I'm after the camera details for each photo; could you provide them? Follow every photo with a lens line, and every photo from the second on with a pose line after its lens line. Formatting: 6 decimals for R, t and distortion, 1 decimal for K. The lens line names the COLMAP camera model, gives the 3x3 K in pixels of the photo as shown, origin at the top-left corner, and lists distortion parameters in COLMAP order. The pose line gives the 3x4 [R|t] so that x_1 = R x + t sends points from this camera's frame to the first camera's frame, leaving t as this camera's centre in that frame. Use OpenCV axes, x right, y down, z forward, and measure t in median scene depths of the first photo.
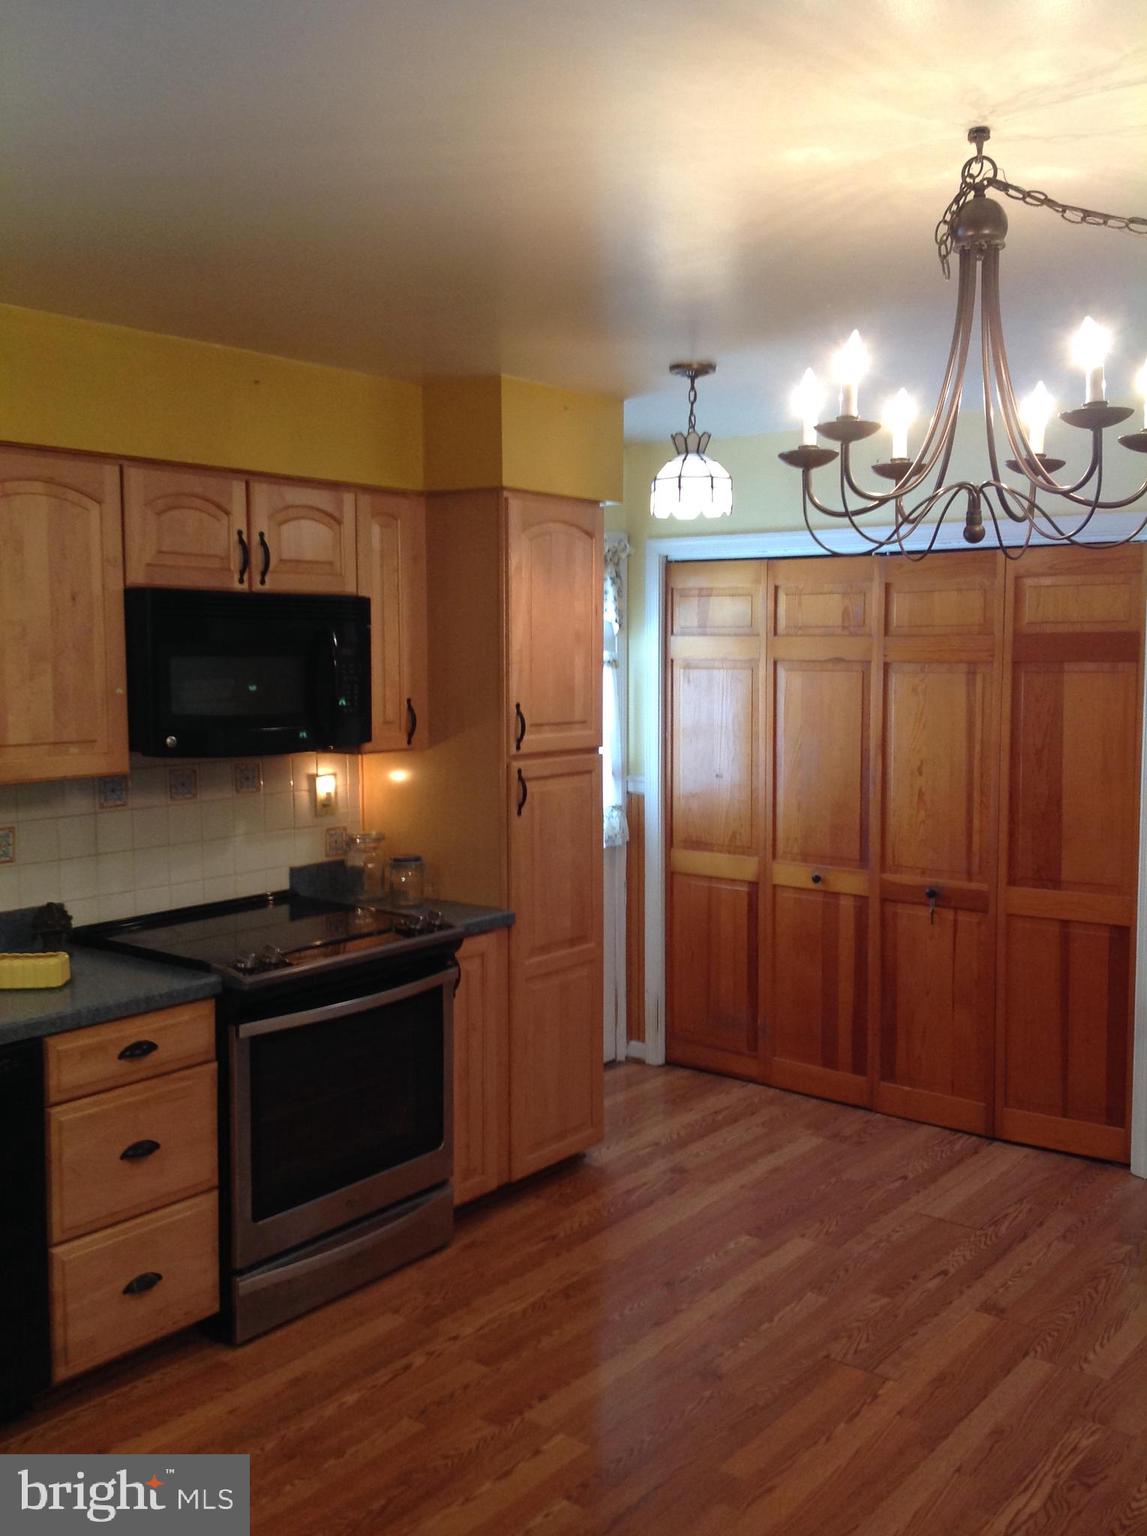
lens RADIAL K [[1404.2, 0, 573.5], [0, 1404.2, 768.0], [0, 0, 1]] dist [-0.004244, -0.007142]
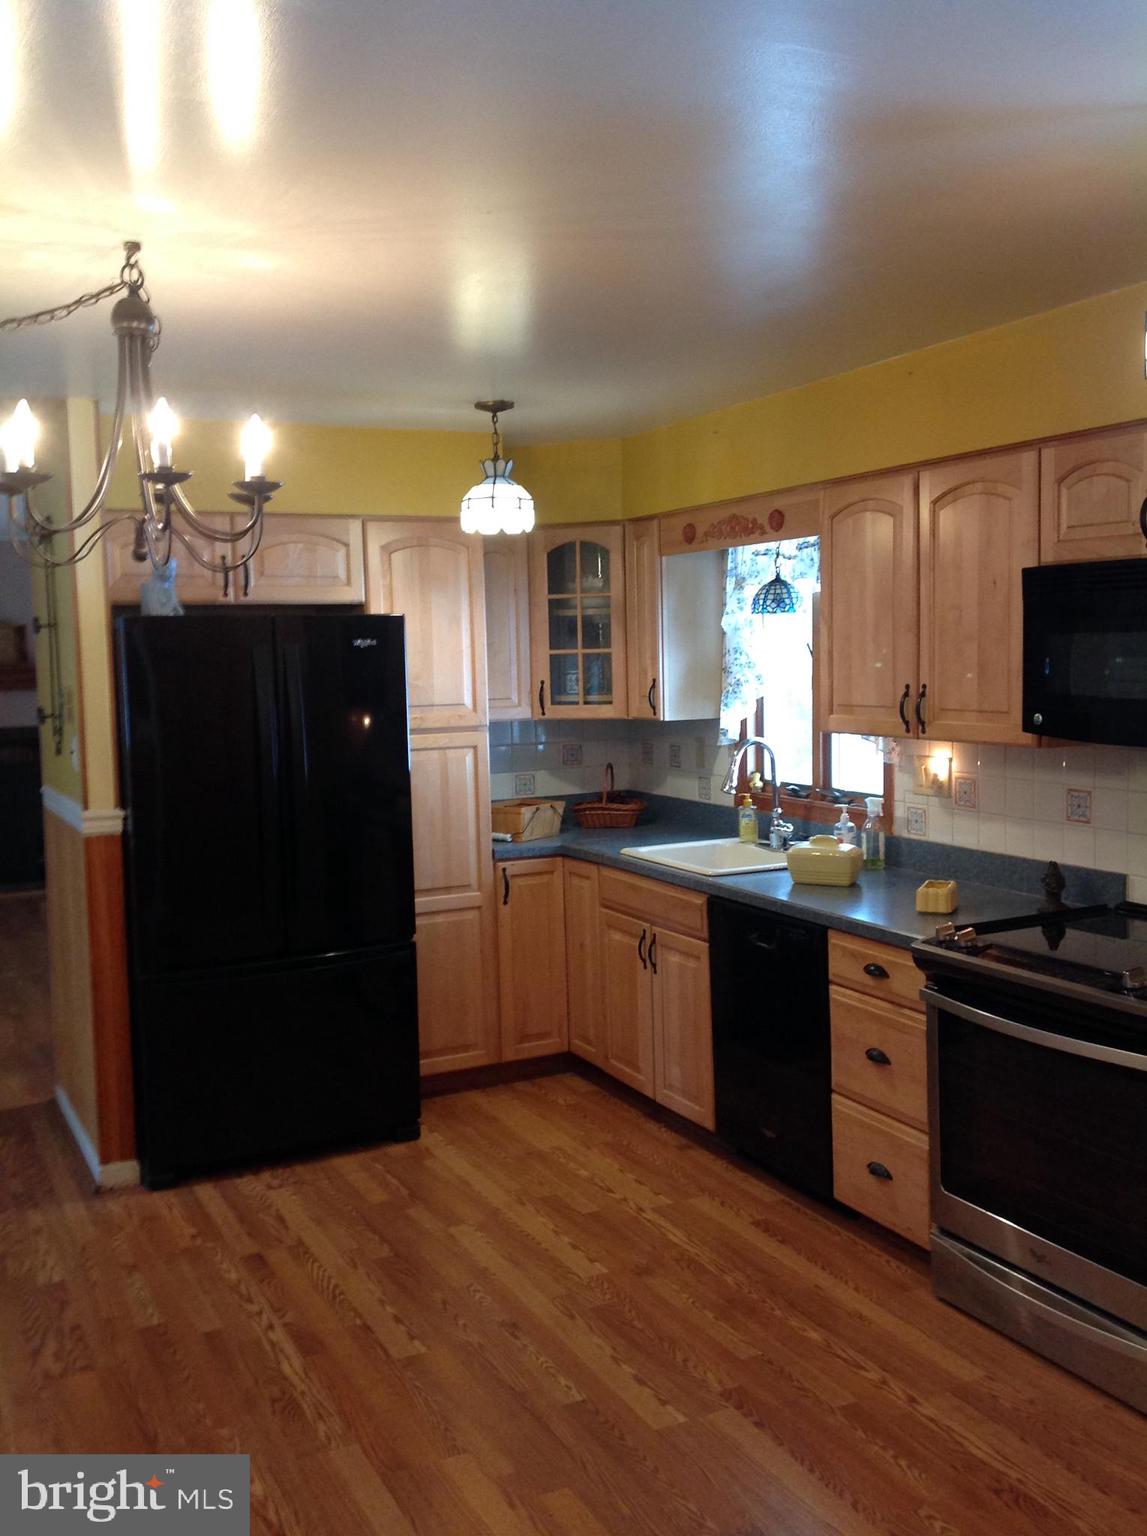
lens RADIAL K [[1404.2, 0, 573.5], [0, 1404.2, 768.0], [0, 0, 1]] dist [-0.004244, -0.007142]
pose [[-0.395593, 0.092533, -0.913753, 0.823762], [-0.058798, 0.990319, 0.125742, -0.097722], [0.916542, 0.103470, -0.386323, 1.166785]]
